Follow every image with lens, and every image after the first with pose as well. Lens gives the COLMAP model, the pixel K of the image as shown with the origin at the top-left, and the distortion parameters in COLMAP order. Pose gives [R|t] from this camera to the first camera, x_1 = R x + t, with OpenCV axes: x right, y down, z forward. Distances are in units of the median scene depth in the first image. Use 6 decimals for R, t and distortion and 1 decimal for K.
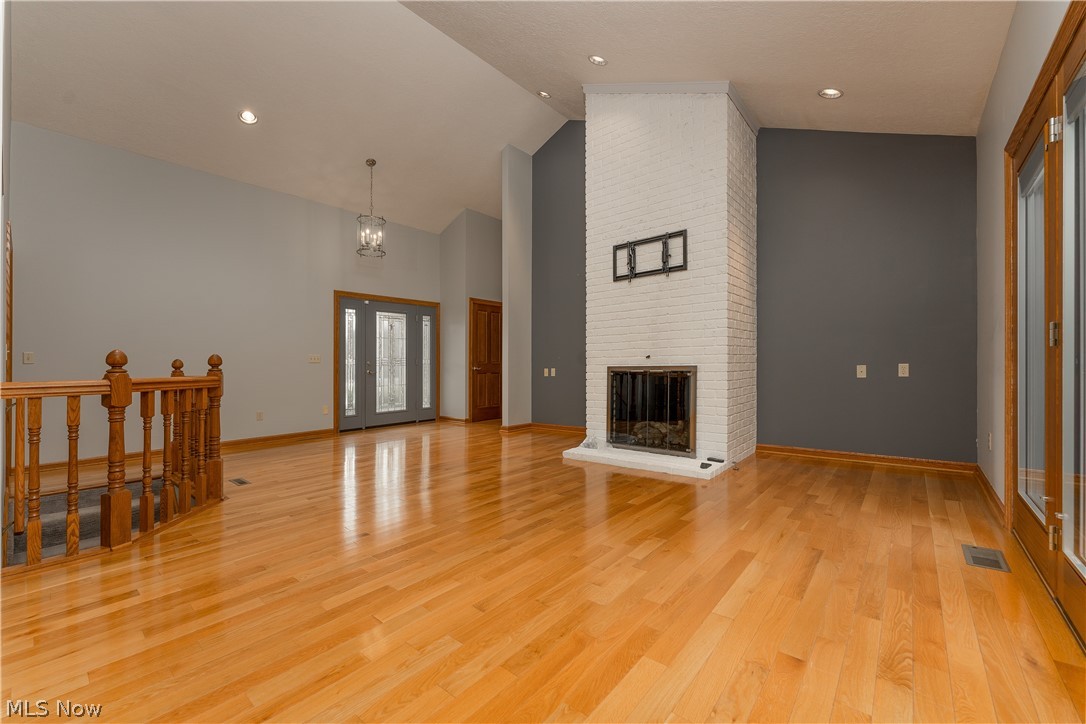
lens RADIAL K [[442.5, 0, 535.0], [0, 442.5, 360.6], [0, 0, 1]] dist [-0.001362, -0.000423]
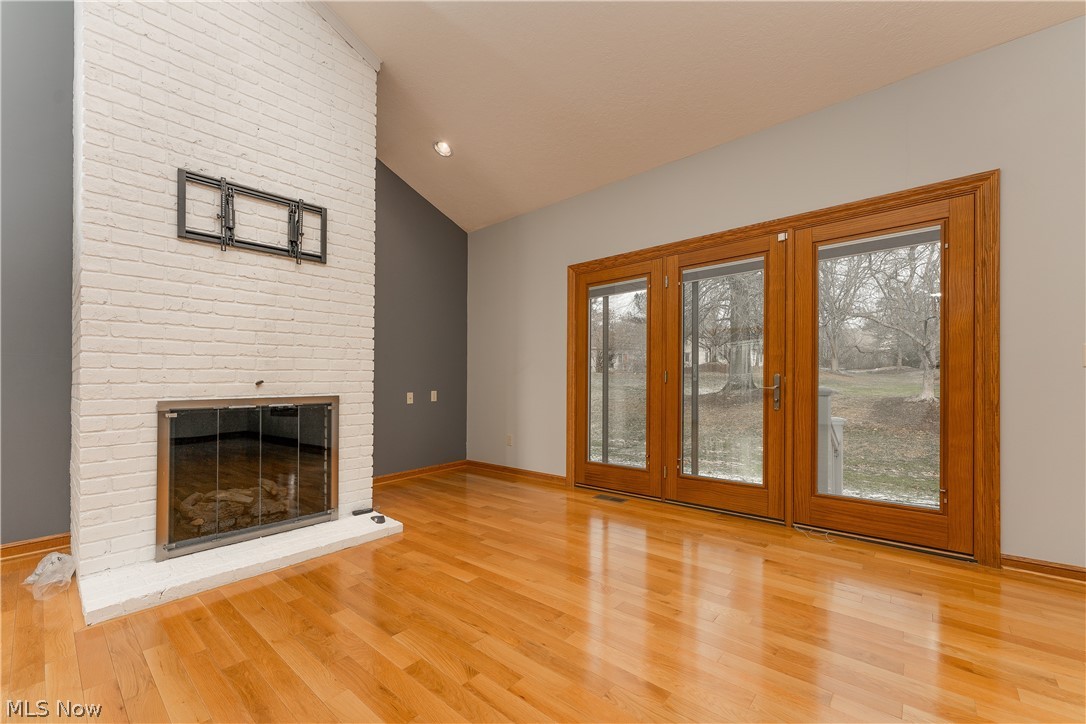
lens RADIAL K [[442.5, 0, 542.4], [0, 442.5, 385.0], [0, 0, 1]] dist [-0.001362, -0.000423]
pose [[0.000528, 0.008030, 0.999968, -0.368293], [0.007890, 0.999937, -0.008034, 0.002328], [-0.999969, 0.007894, 0.000465, 0.617530]]
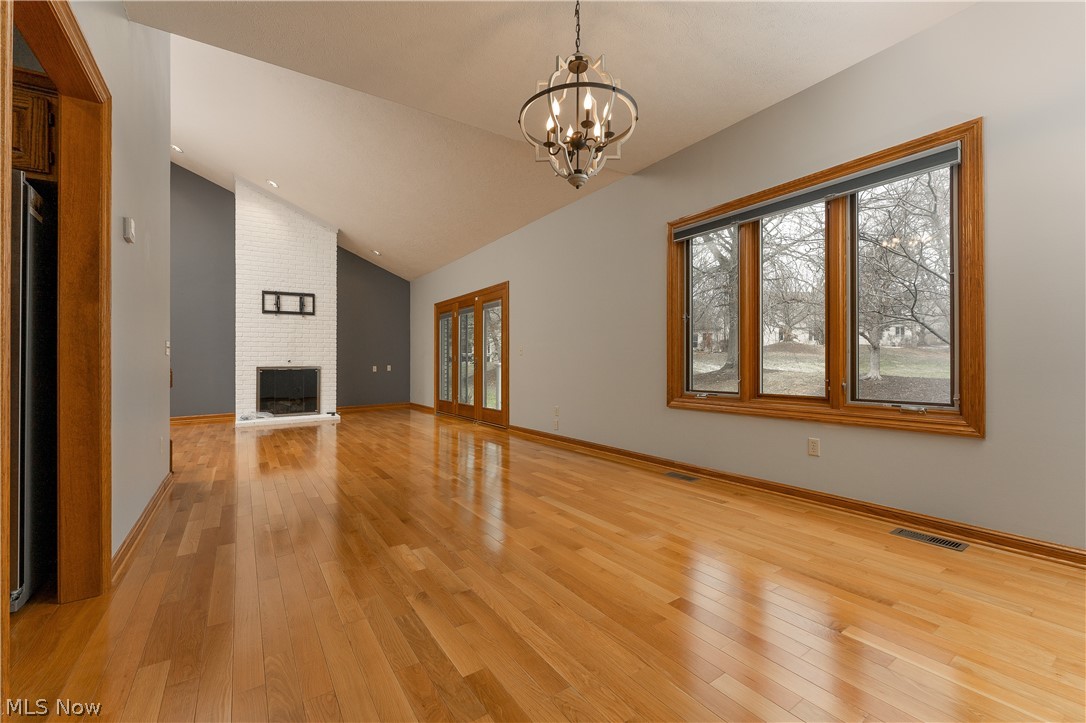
lens RADIAL K [[442.5, 0, 539.6], [0, 442.5, 371.2], [0, 0, 1]] dist [-0.001362, -0.000423]
pose [[0.257190, -0.003484, 0.966355, -1.185301], [0.003707, 0.999990, 0.002619, 0.030569], [-0.966354, 0.002909, 0.257200, -0.395051]]
